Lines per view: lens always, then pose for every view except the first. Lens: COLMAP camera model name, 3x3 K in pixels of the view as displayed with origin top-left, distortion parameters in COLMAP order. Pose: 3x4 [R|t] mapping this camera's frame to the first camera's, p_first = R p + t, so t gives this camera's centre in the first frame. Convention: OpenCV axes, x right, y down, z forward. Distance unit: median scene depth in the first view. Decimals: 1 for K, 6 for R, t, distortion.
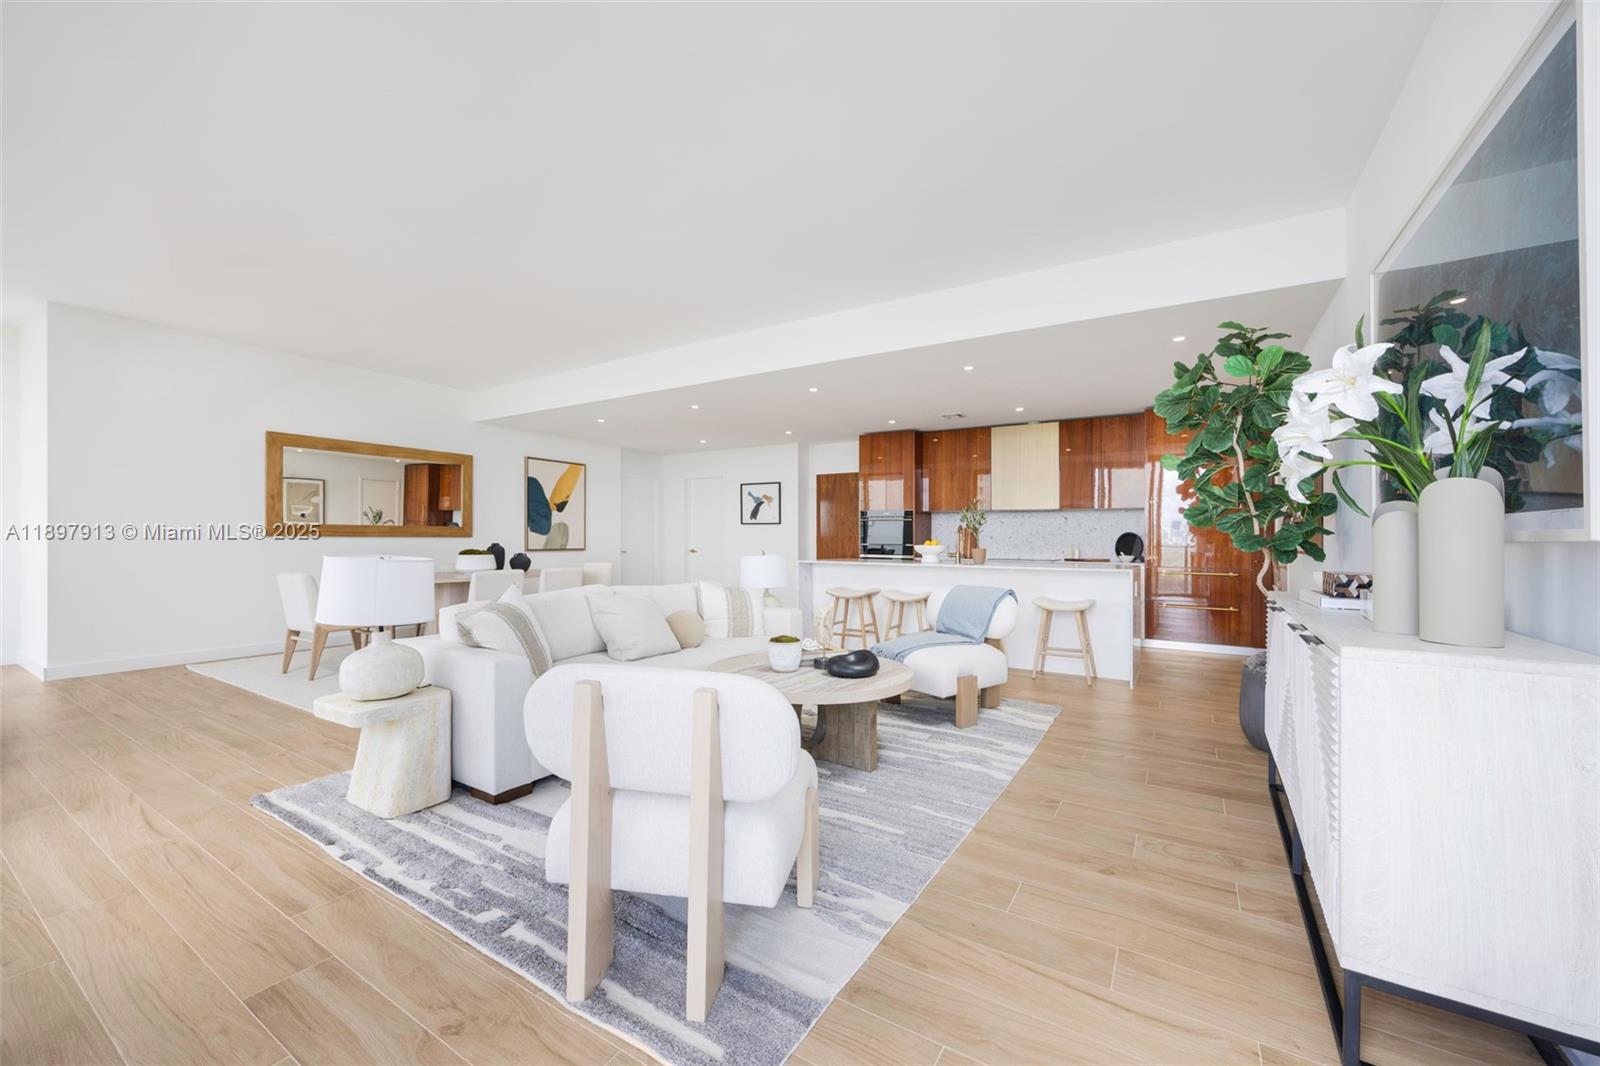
lens RADIAL K [[617.8, 0, 809.8], [0, 617.8, 546.4], [0, 0, 1]] dist [-0.001540, -0.000235]
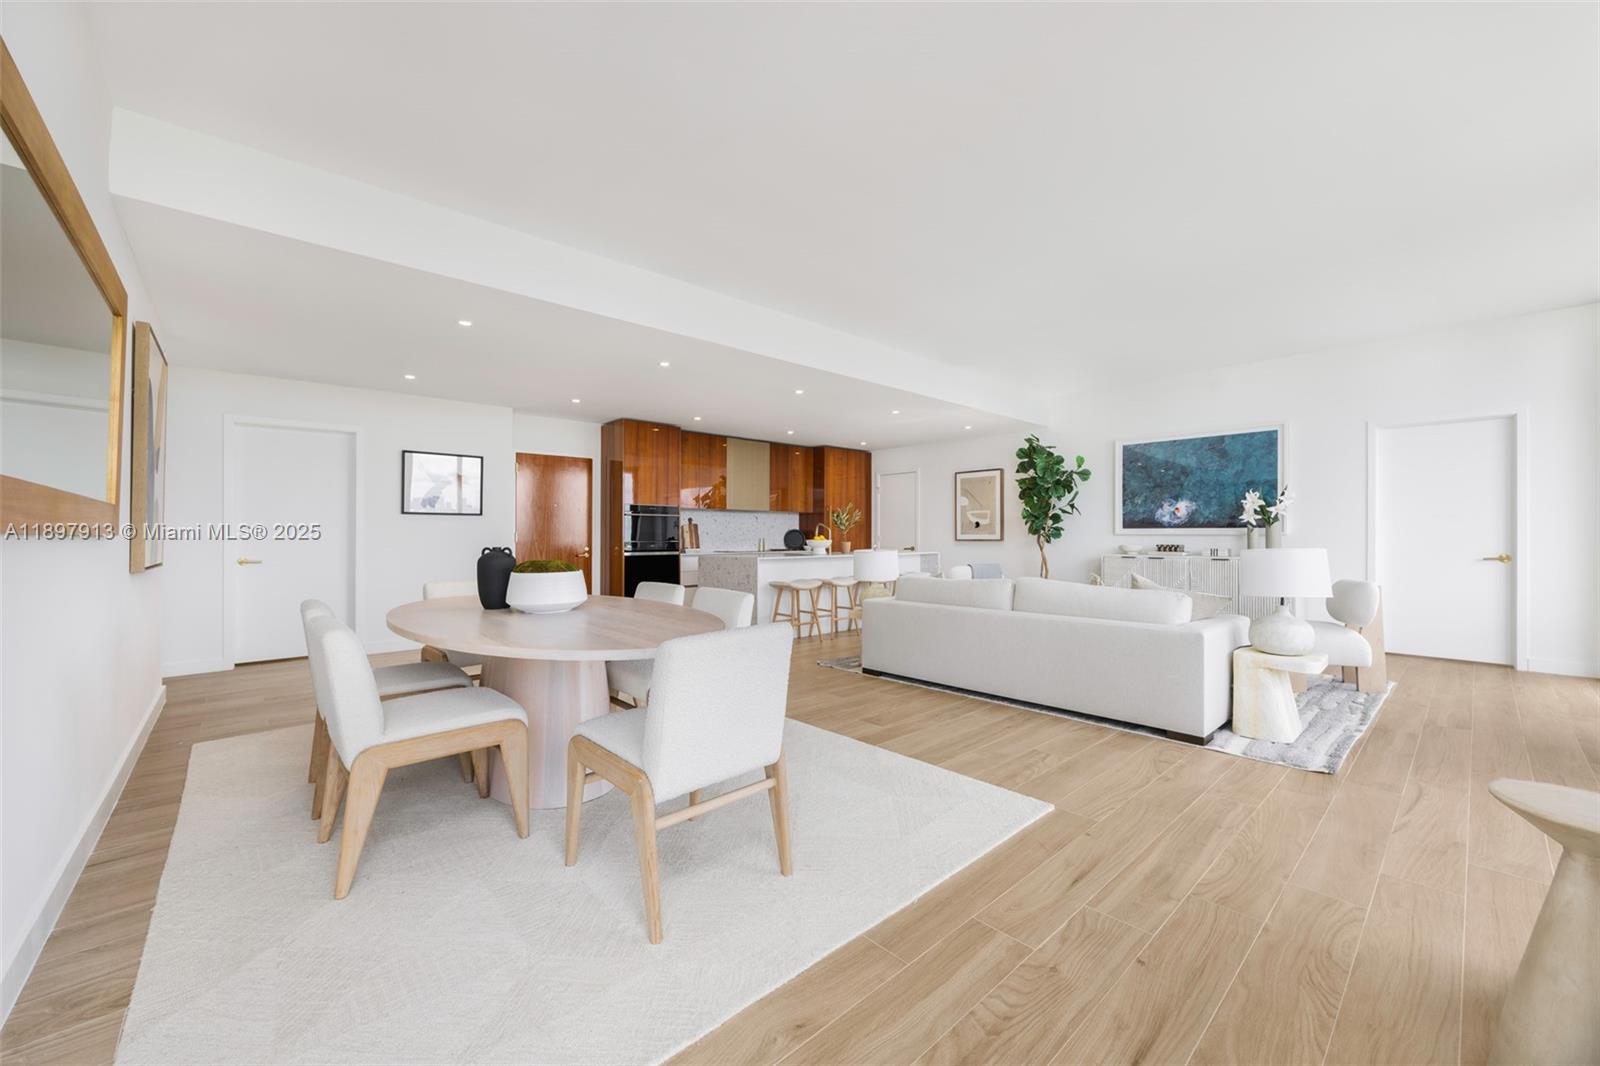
lens RADIAL K [[617.5, 0, 803.7], [0, 617.5, 529.5], [0, 0, 1]] dist [-0.001794, -0.000414]
pose [[0.275753, 0.003652, 0.961222, -0.681853], [0.017573, 0.999807, -0.008840, -0.008184], [-0.961068, 0.019329, 0.275635, 0.489592]]
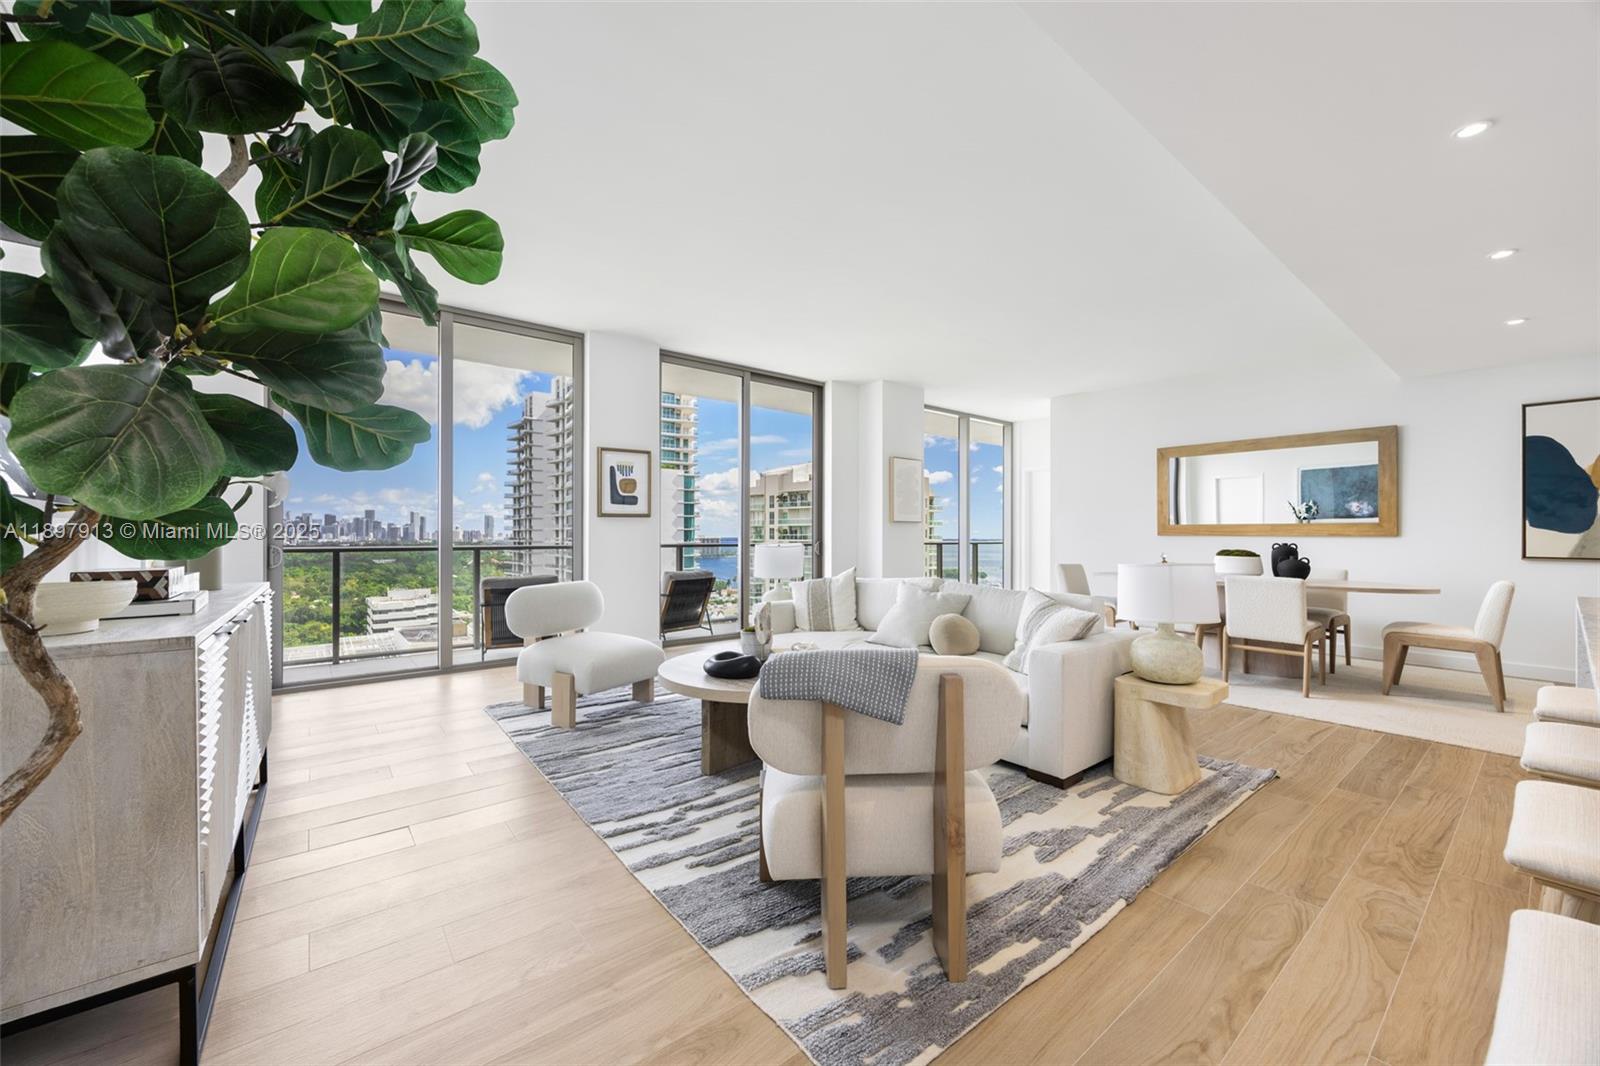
lens RADIAL K [[617.5, 0, 803.7], [0, 617.5, 529.5], [0, 0, 1]] dist [-0.001794, -0.000414]
pose [[-0.336648, -0.015792, -0.941498, 0.338615], [-0.021042, 0.999736, -0.009244, -0.001612], [0.941395, 0.016699, -0.336892, 0.522250]]
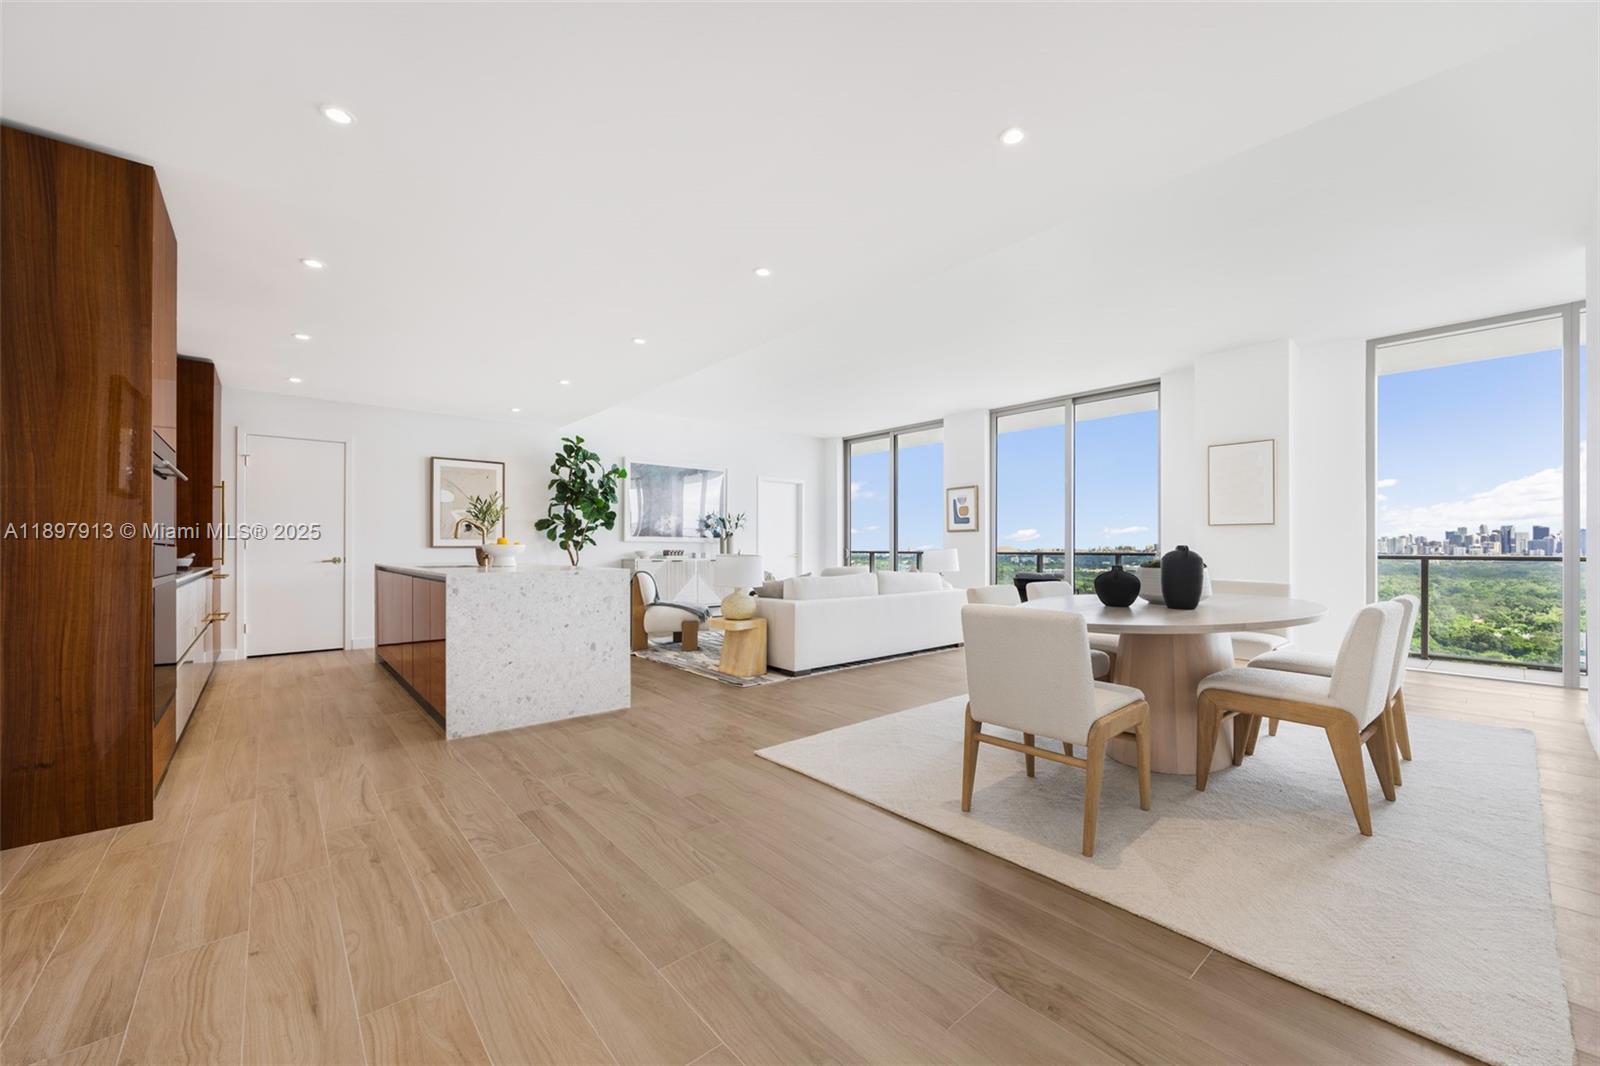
lens RADIAL K [[617.8, 0, 809.8], [0, 617.8, 546.4], [0, 0, 1]] dist [-0.001540, -0.000235]
pose [[-0.953998, -0.004565, 0.299779, -0.284340], [-0.000822, 0.999920, 0.012609, -0.006341], [-0.299813, 0.011783, -0.953925, 1.138542]]
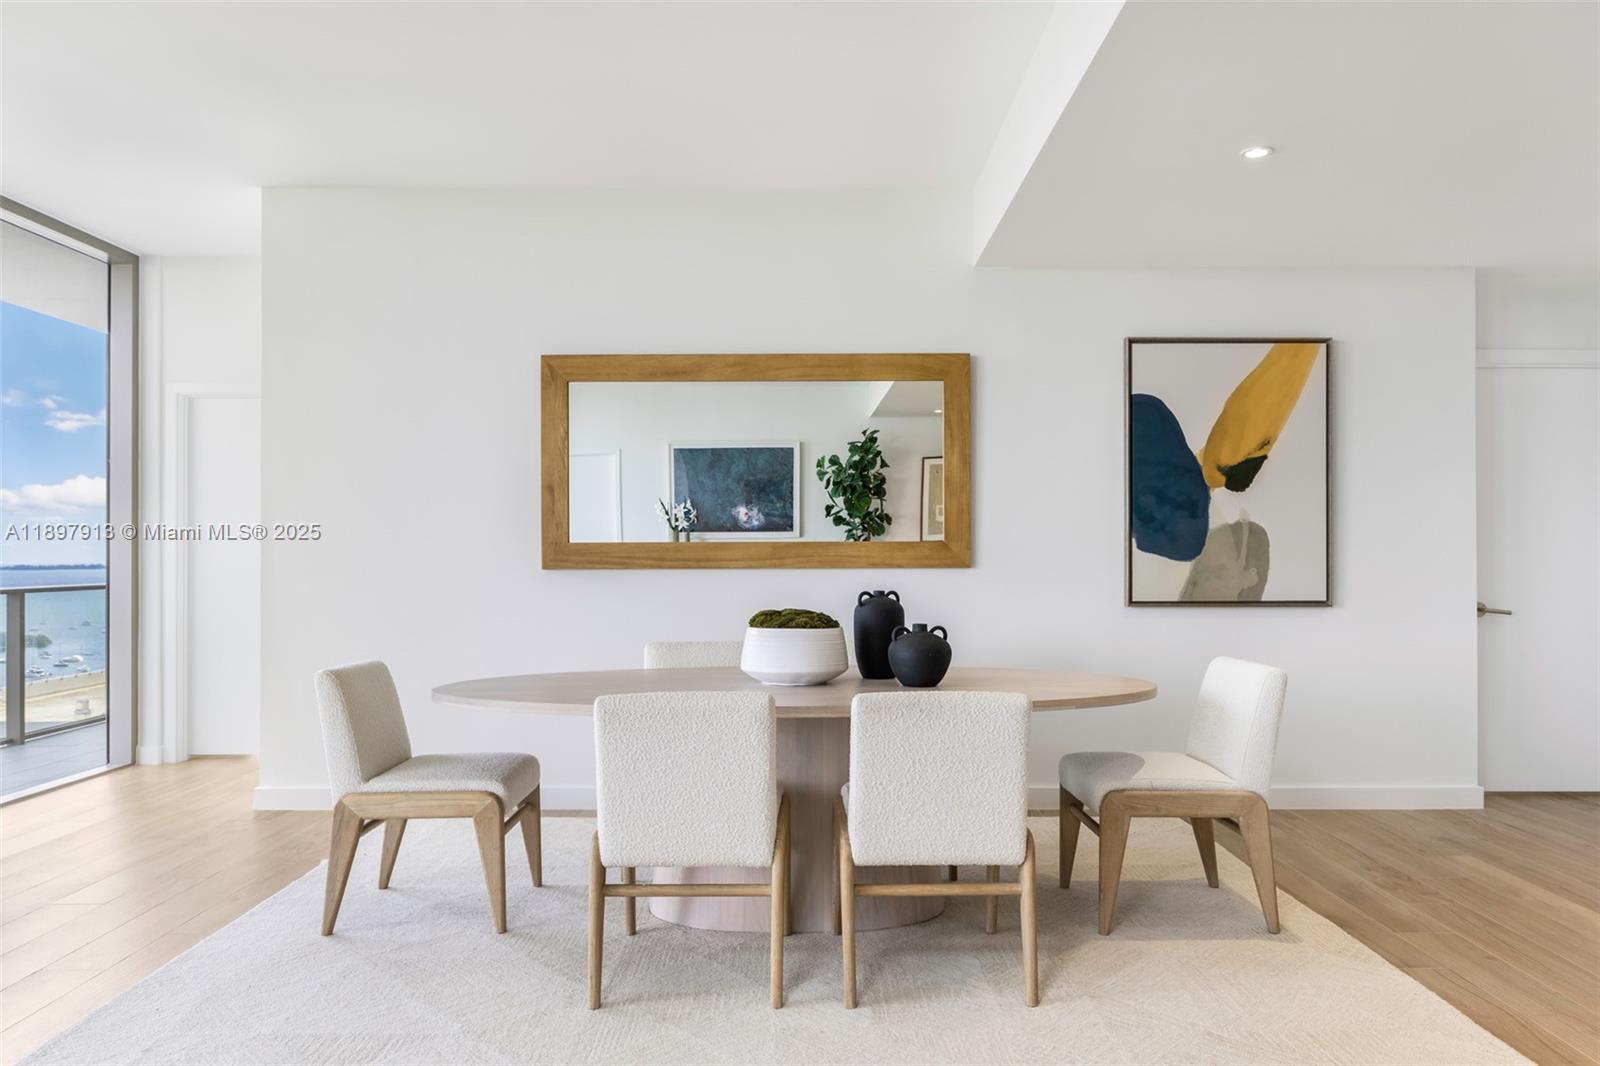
lens RADIAL K [[1087.5, 0, 800.6], [0, 1087.5, 552.3], [0, 0, 1]] dist [0.002288, 0.000951]
pose [[0.514917, -0.010186, -0.857179, -0.022946], [-0.005639, 0.999868, -0.015269, -0.012391], [0.857221, 0.012696, 0.514792, 0.505470]]
